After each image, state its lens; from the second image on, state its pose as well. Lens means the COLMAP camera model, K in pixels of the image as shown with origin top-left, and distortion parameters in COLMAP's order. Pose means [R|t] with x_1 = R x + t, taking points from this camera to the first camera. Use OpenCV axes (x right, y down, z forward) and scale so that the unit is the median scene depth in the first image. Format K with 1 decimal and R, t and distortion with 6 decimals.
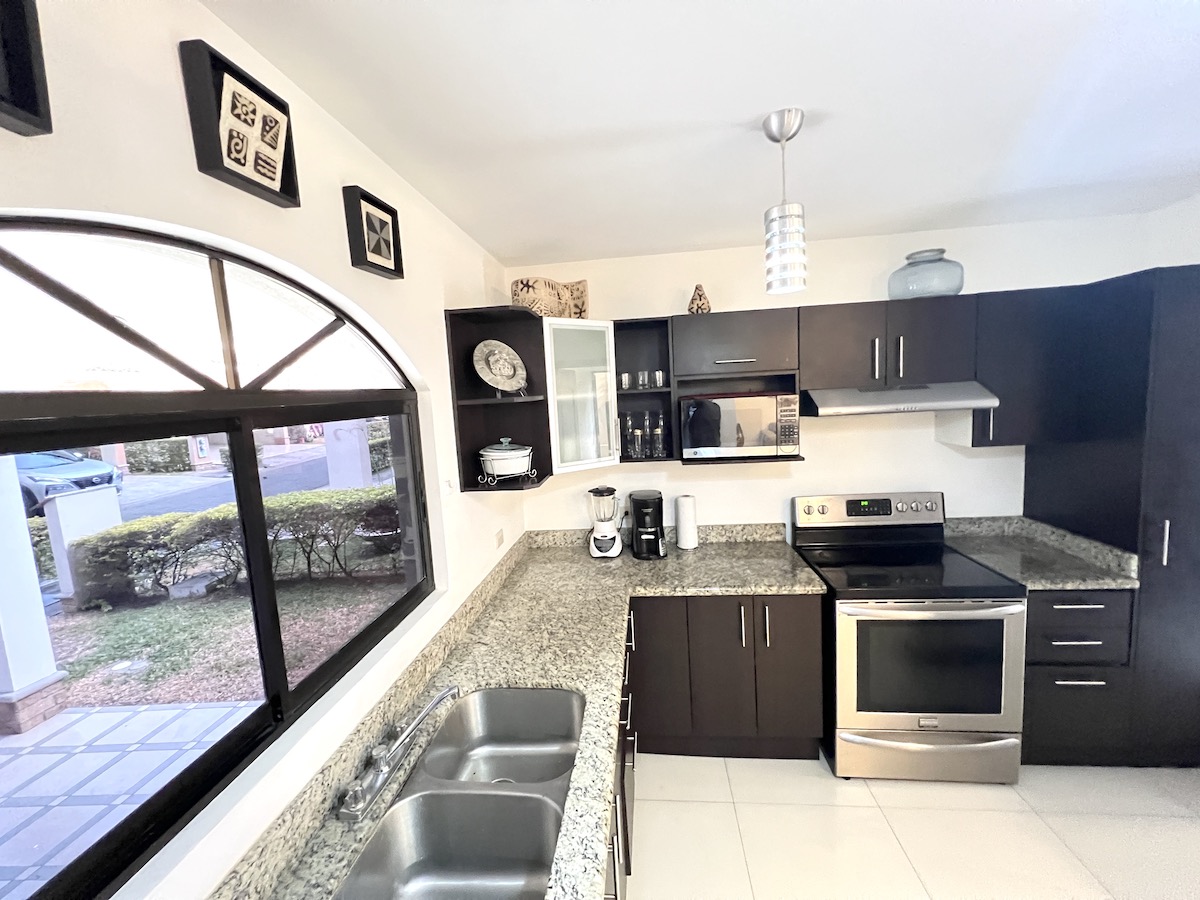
lens RADIAL K [[477.7, 0, 599.1], [0, 477.7, 448.0], [0, 0, 1]] dist [0.001063, 0.000141]
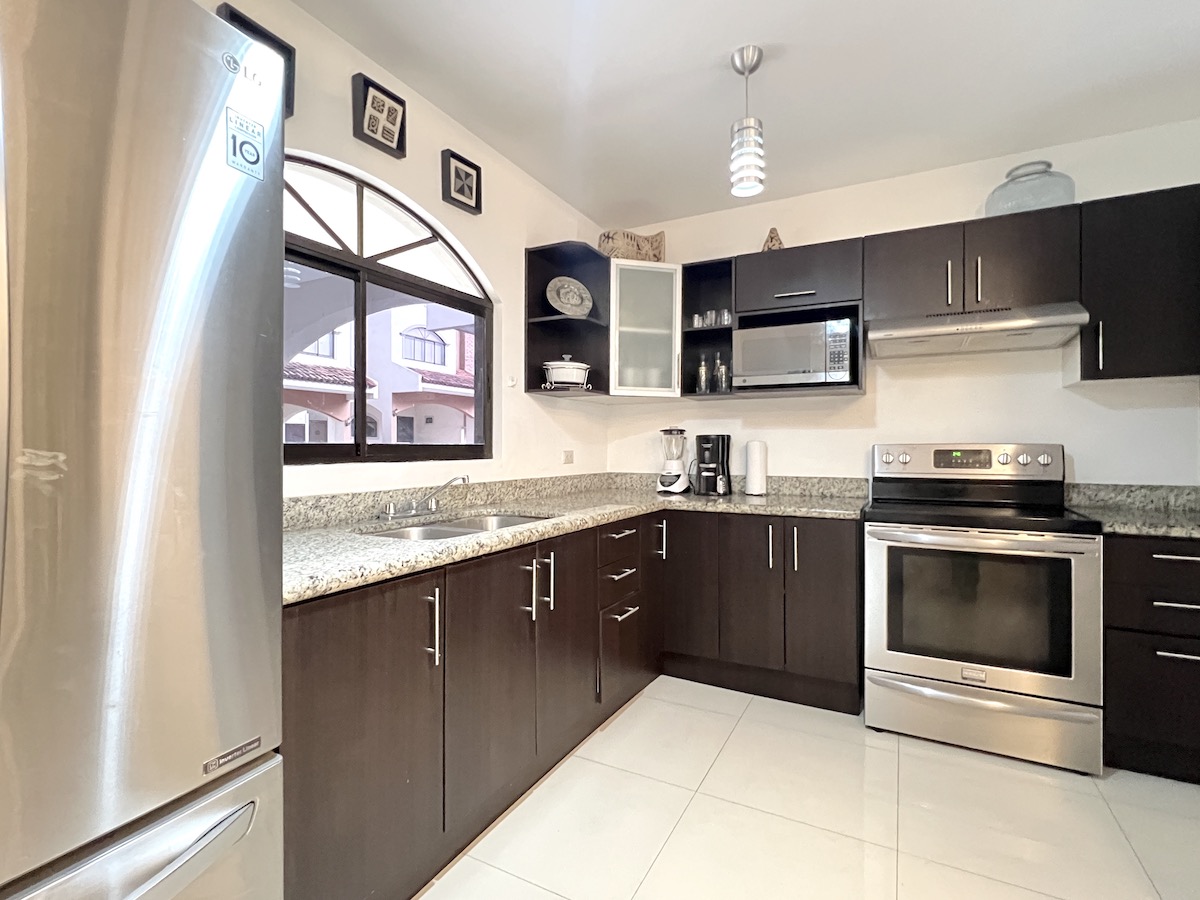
lens RADIAL K [[575.3, 0, 600.0], [0, 575.3, 450.0], [0, 0, 1]] dist [0.002023, 0.000252]
pose [[0.925406, 0.060136, -0.374175, 0.434239], [-0.096573, 0.992155, -0.079388, 0.322374], [0.366466, 0.109602, 0.923954, -0.274900]]
